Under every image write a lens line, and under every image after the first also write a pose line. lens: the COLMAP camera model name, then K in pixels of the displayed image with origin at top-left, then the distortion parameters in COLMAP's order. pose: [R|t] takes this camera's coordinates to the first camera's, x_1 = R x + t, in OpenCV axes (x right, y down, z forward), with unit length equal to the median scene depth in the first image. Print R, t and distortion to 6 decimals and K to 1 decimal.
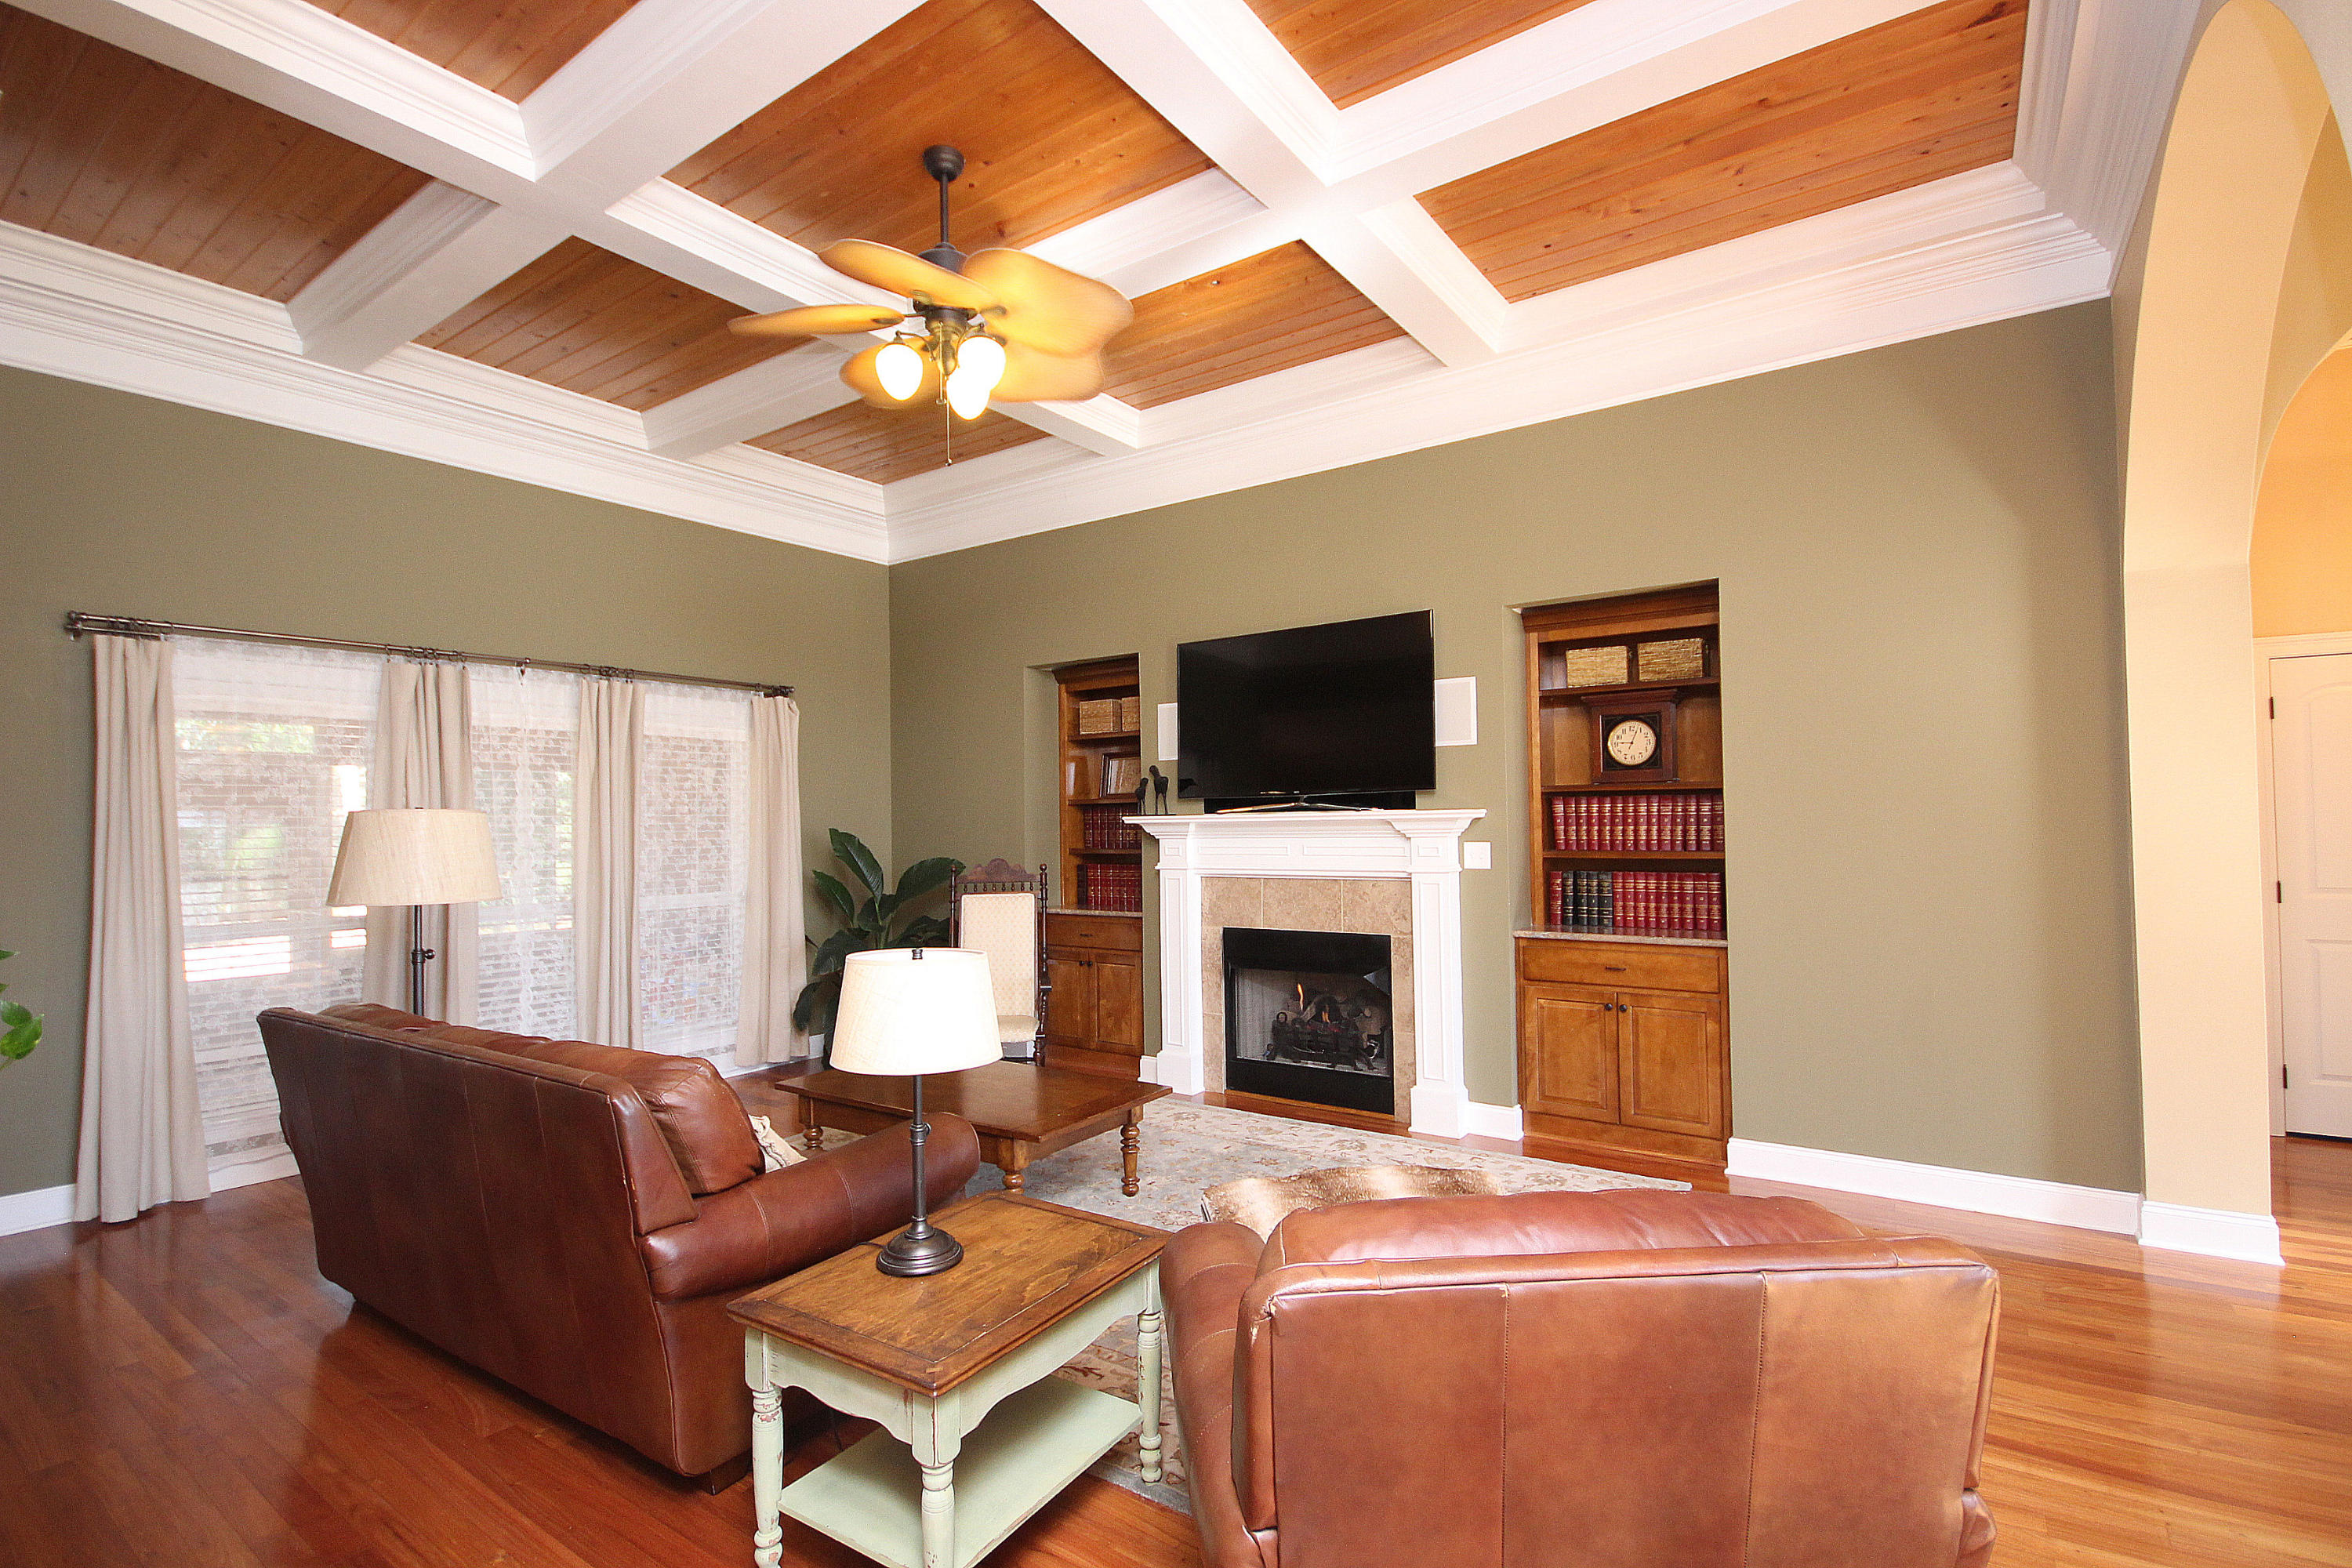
lens RADIAL K [[1086.8, 0, 1181.8], [0, 1086.8, 795.5], [0, 0, 1]] dist [-0.022325, 0.024769]
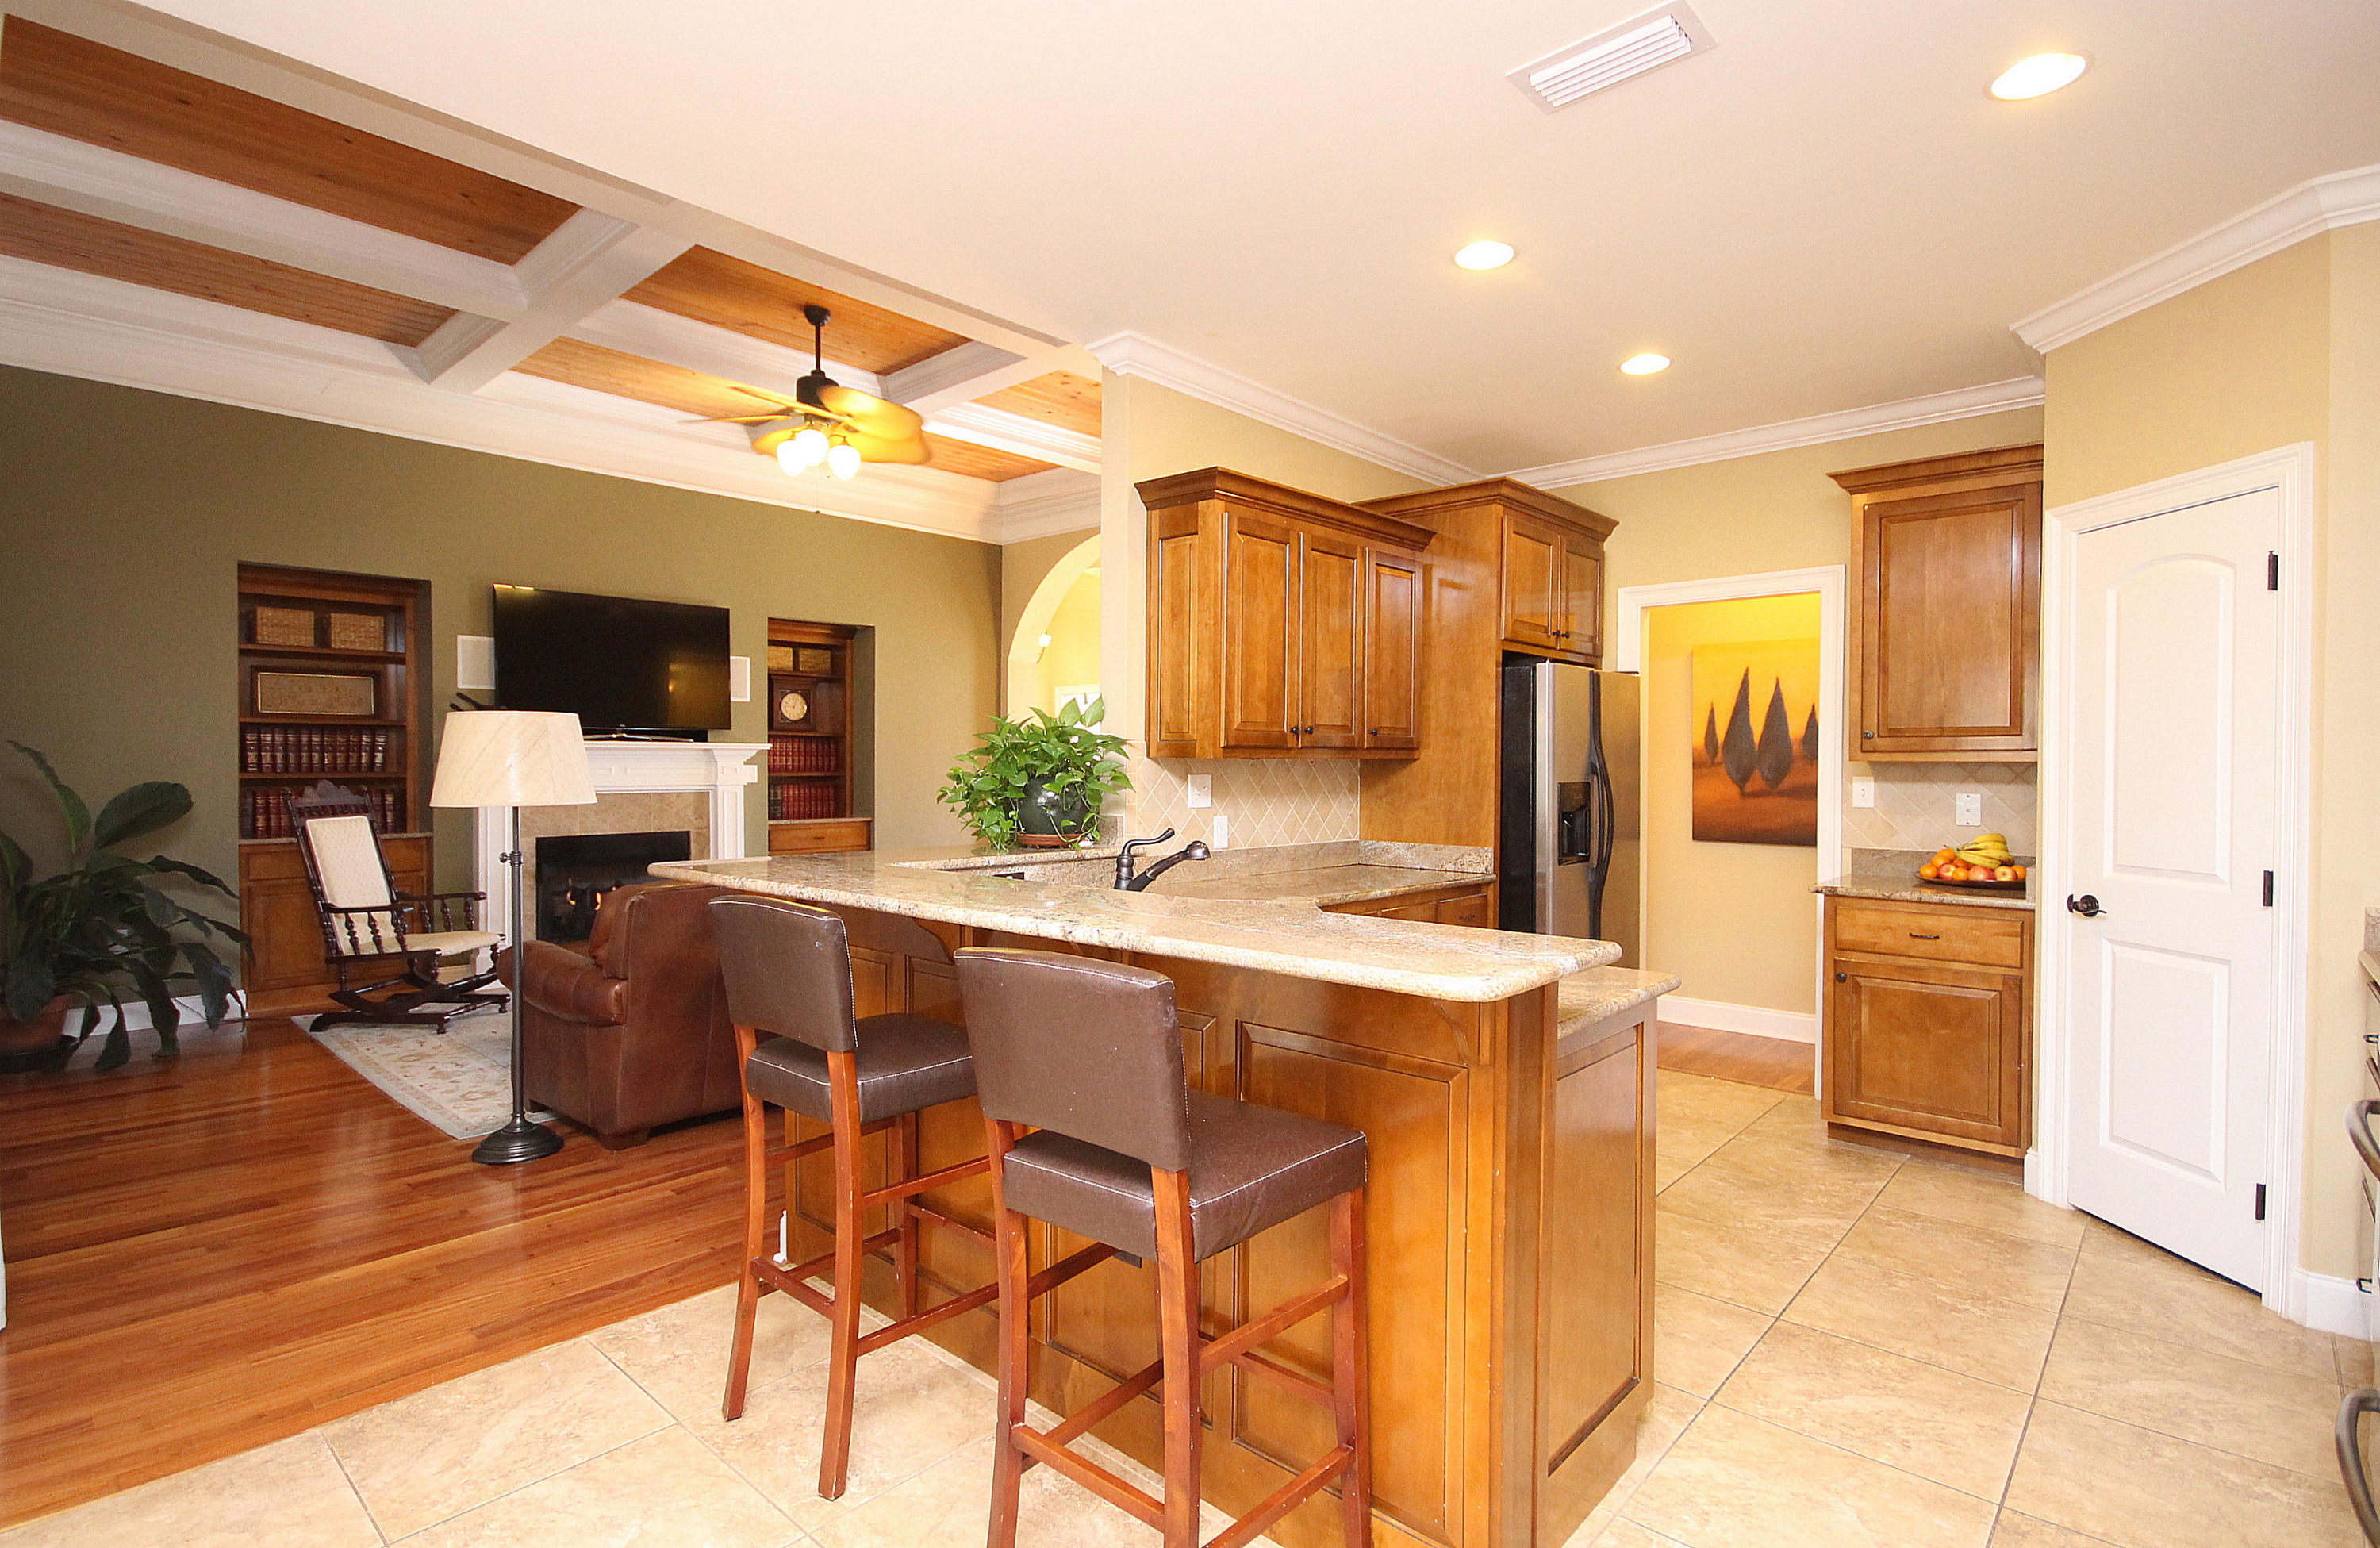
lens RADIAL K [[1144.9, 0, 1187.7], [0, 1144.9, 767.8], [0, 0, 1]] dist [0.003239, -0.007388]
pose [[0.121282, 0.010579, 0.992562, -1.242187], [-0.028150, 0.999578, -0.007214, 0.040466], [-0.992219, -0.027066, 0.121529, 0.177246]]
